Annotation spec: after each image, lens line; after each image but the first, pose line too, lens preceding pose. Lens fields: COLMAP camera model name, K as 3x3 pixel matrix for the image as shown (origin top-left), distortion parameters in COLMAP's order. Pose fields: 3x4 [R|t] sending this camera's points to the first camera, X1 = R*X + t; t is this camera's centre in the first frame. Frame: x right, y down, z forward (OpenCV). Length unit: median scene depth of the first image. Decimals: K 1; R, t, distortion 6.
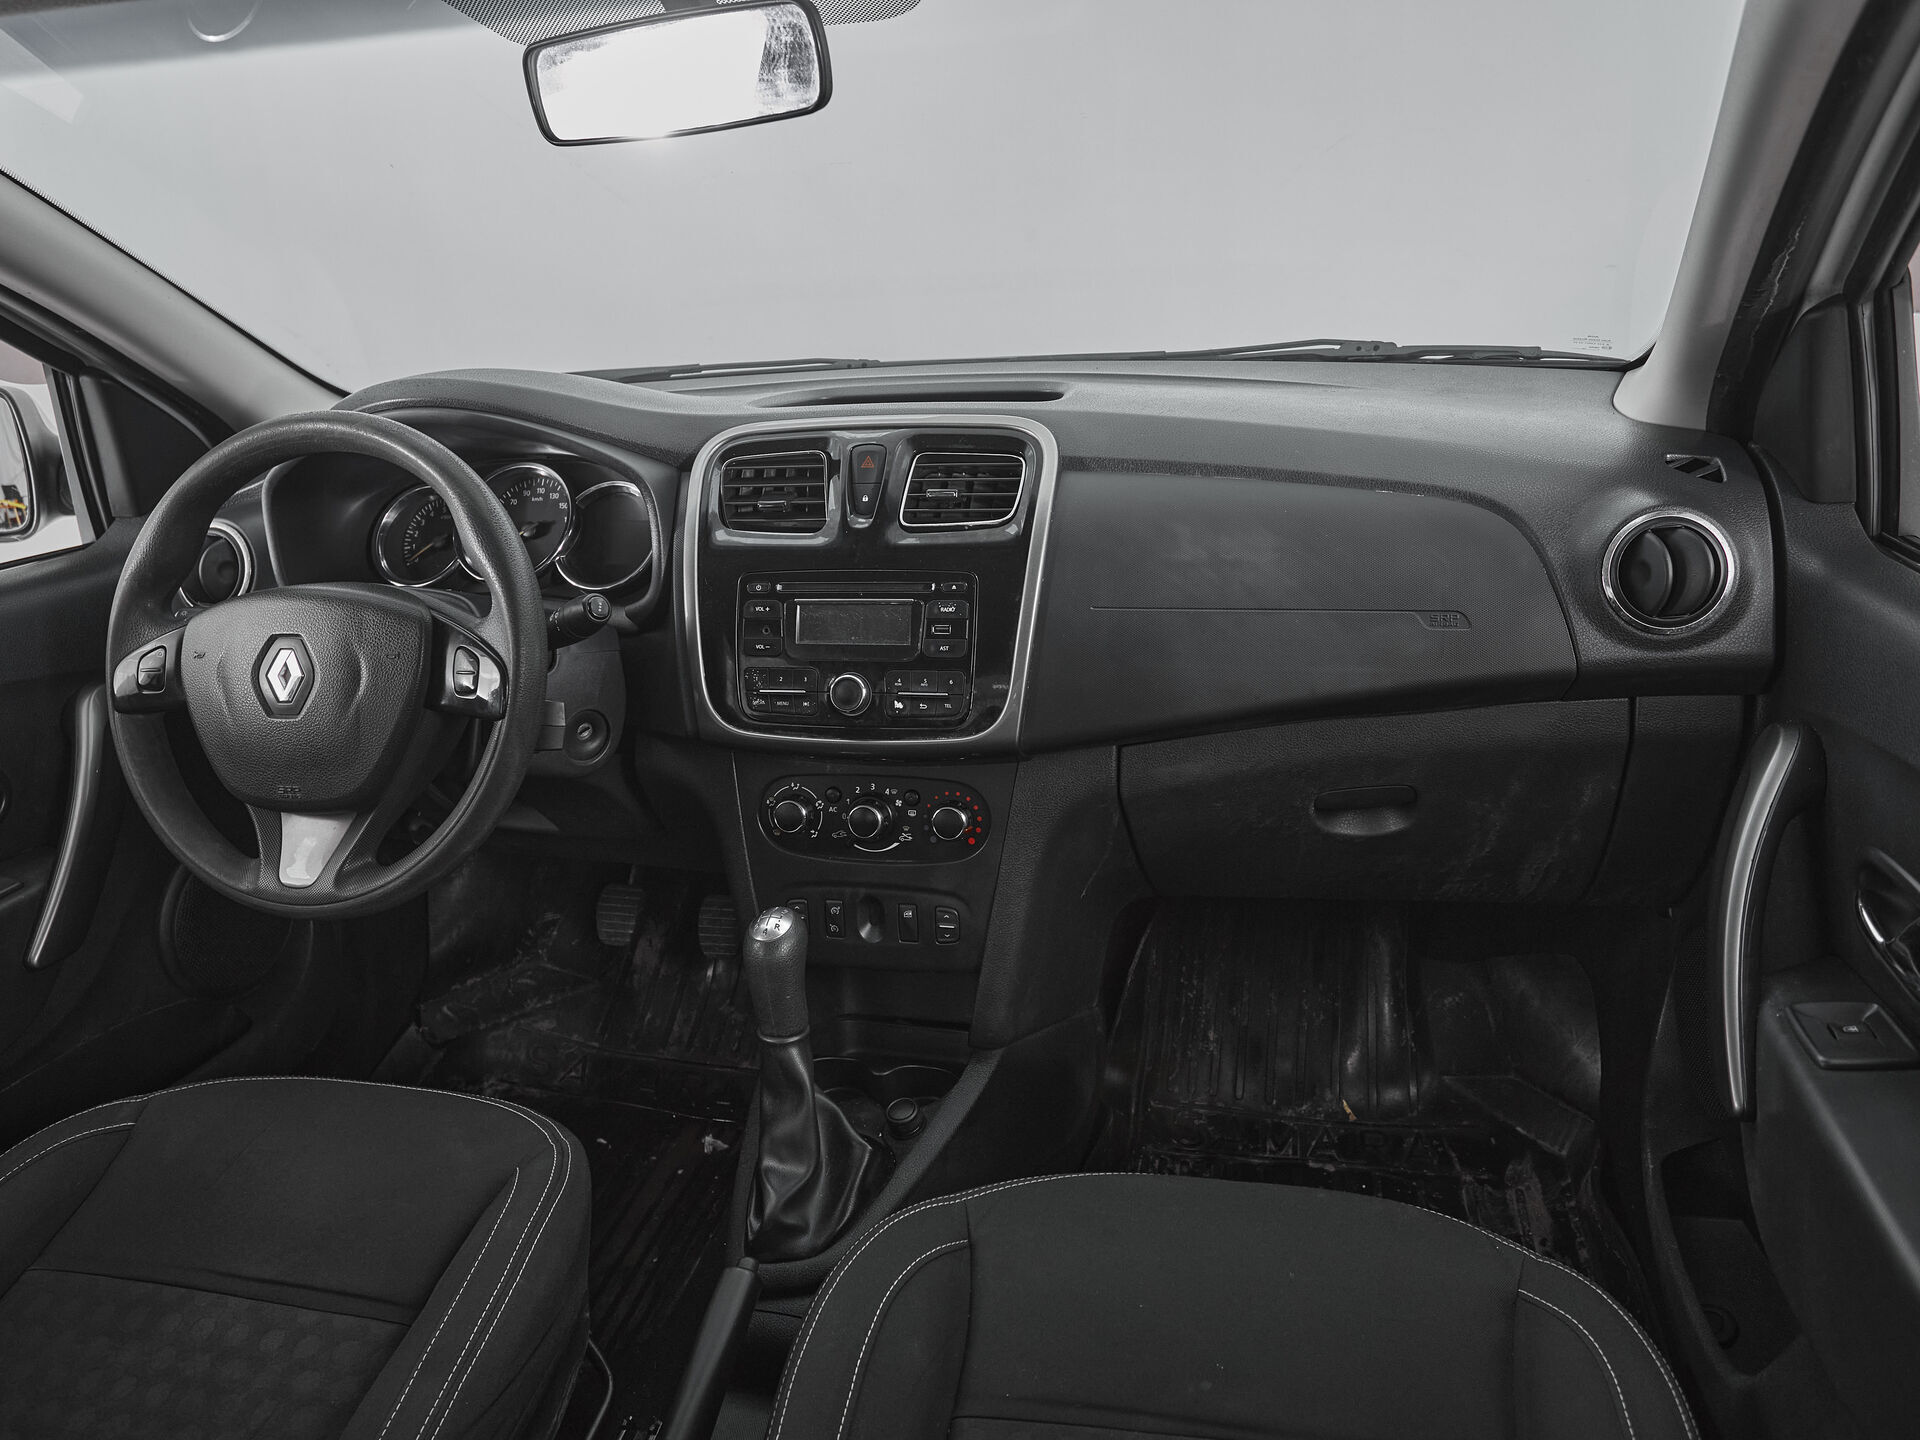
lens RADIAL K [[1426.8, 0, 972.2], [0, 1426.8, 726.7], [0, 0, 1]] dist [-0.068099, 0.060633]
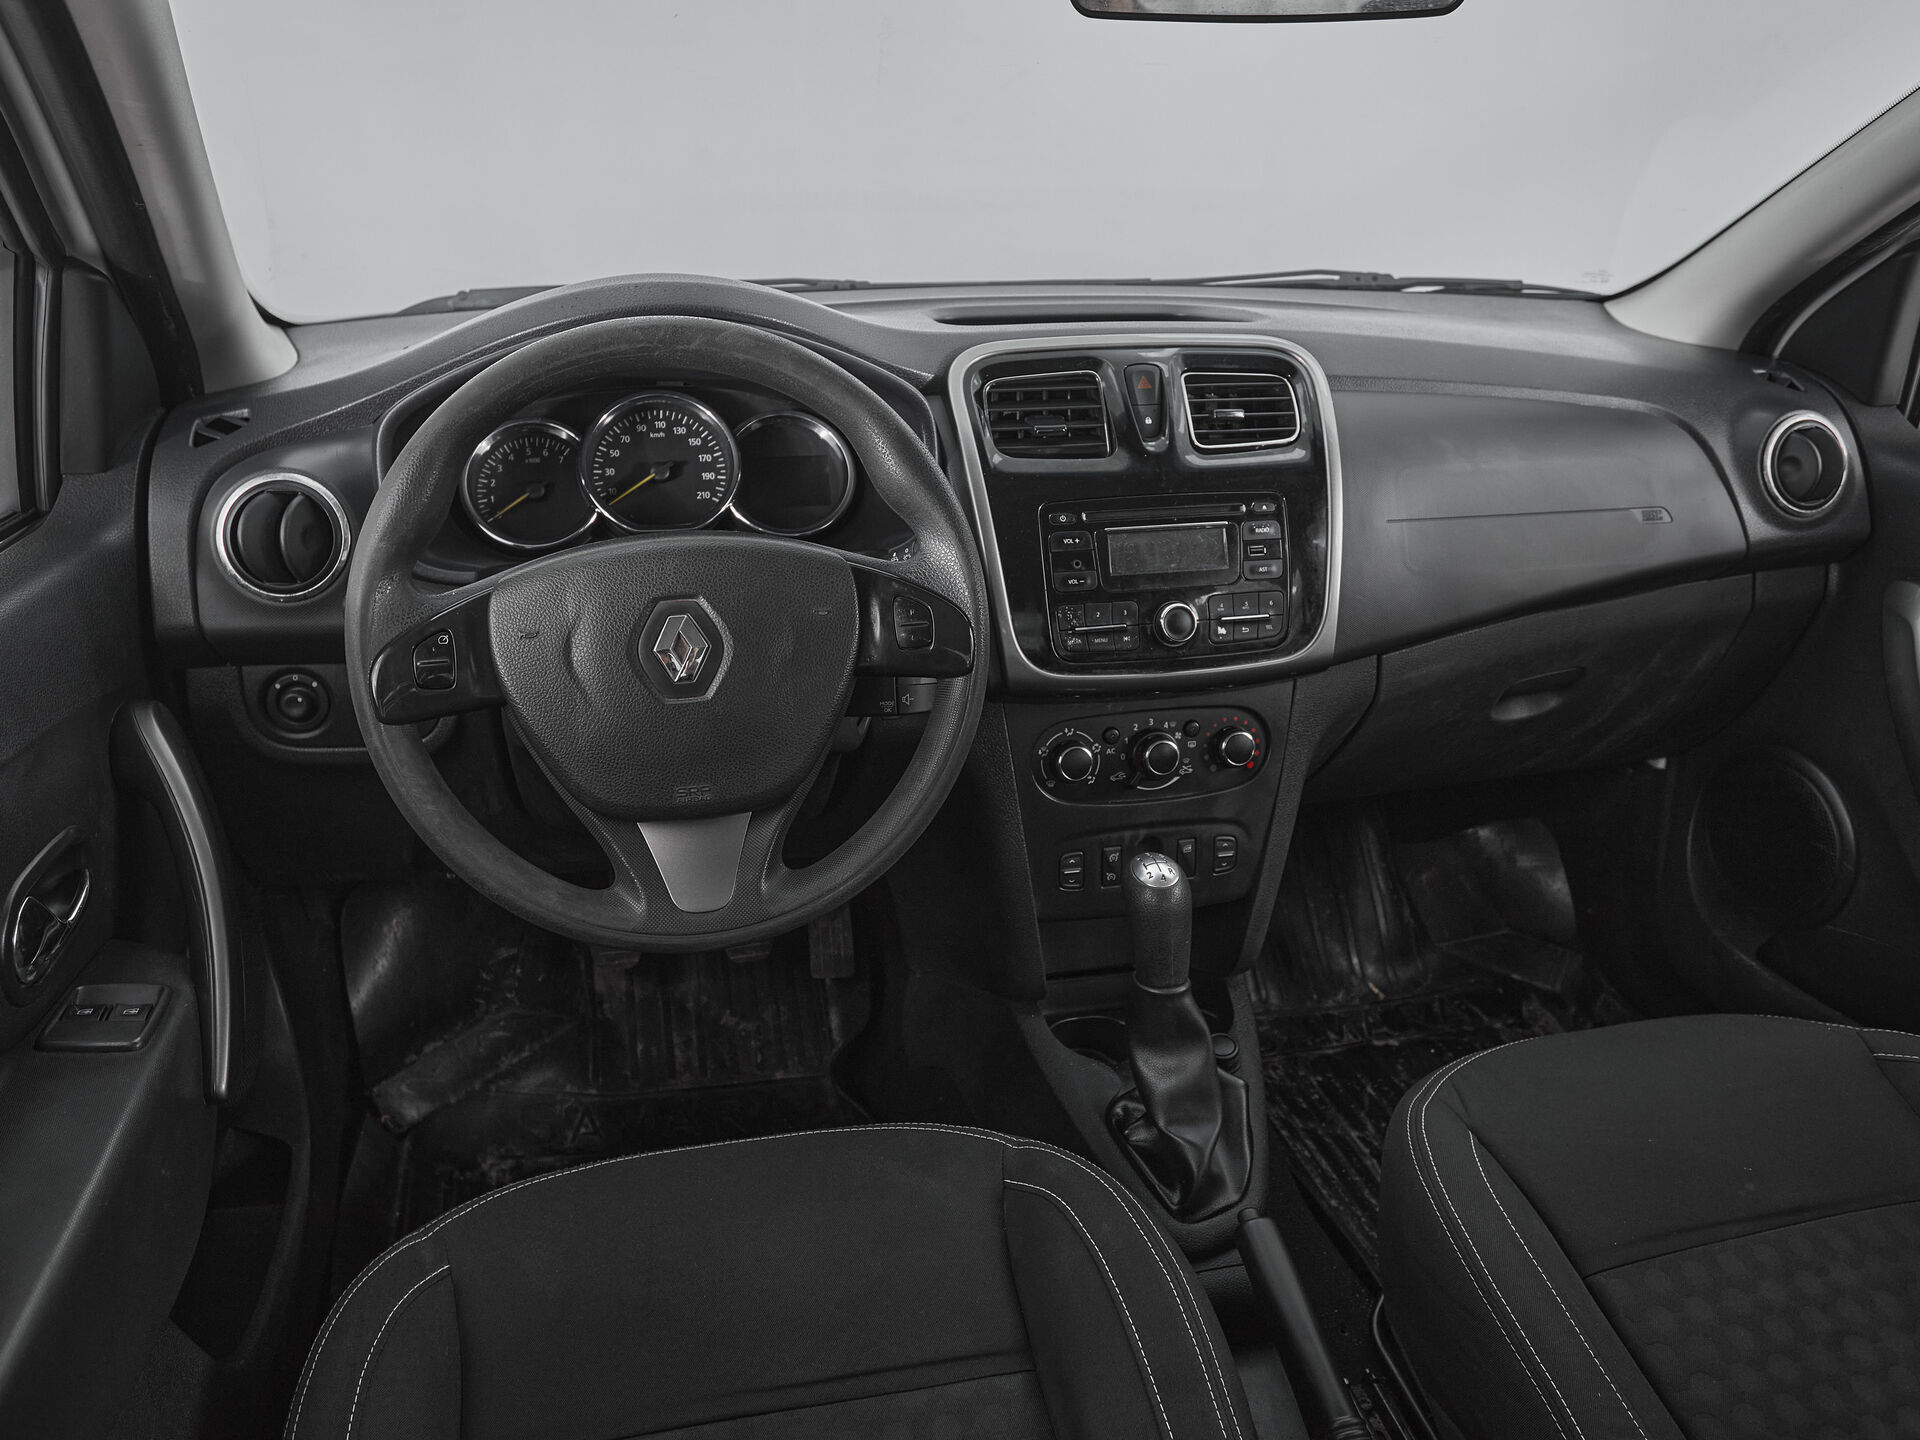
lens RADIAL K [[1510.6, 0, 960.0], [0, 1510.6, 720.0], [0, 0, 1]] dist [-0.061518, 0.060265]
pose [[0.890690, -0.106576, 0.441942, -0.658203], [0.099884, 0.994255, 0.038461, -0.011656], [-0.443502, 0.009887, 0.896219, 0.150943]]
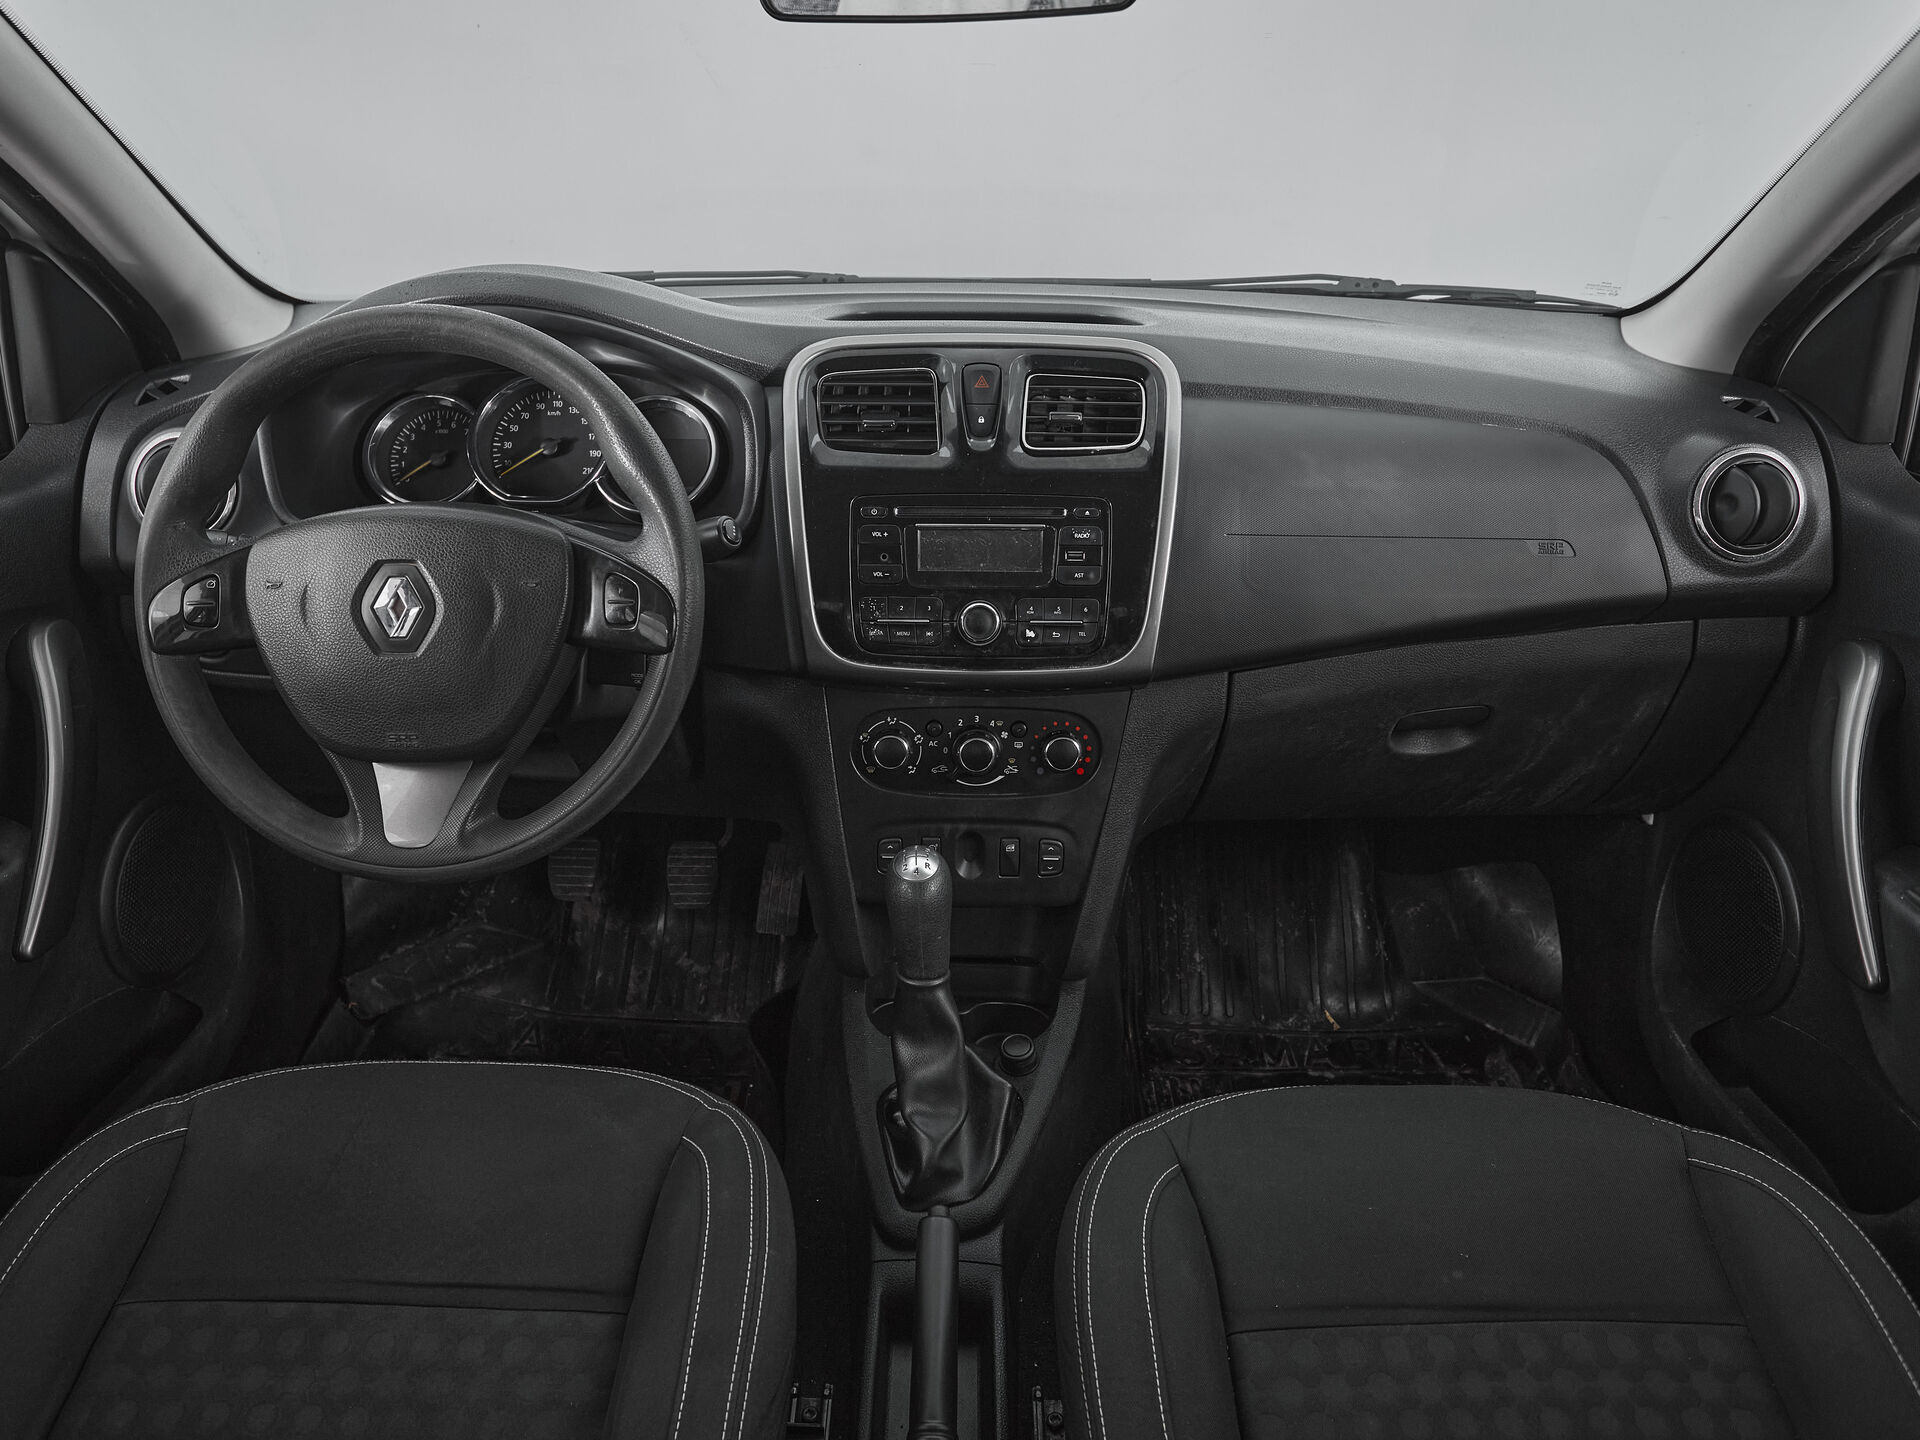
lens RADIAL K [[1455.1, 0, 947.2], [0, 1455.1, 725.8], [0, 0, 1]] dist [-0.069629, 0.067752]
pose [[0.974333, -0.025332, 0.223683, -0.322901], [0.015870, 0.998905, 0.043999, 0.002992], [-0.224552, -0.039320, 0.973668, 0.041635]]
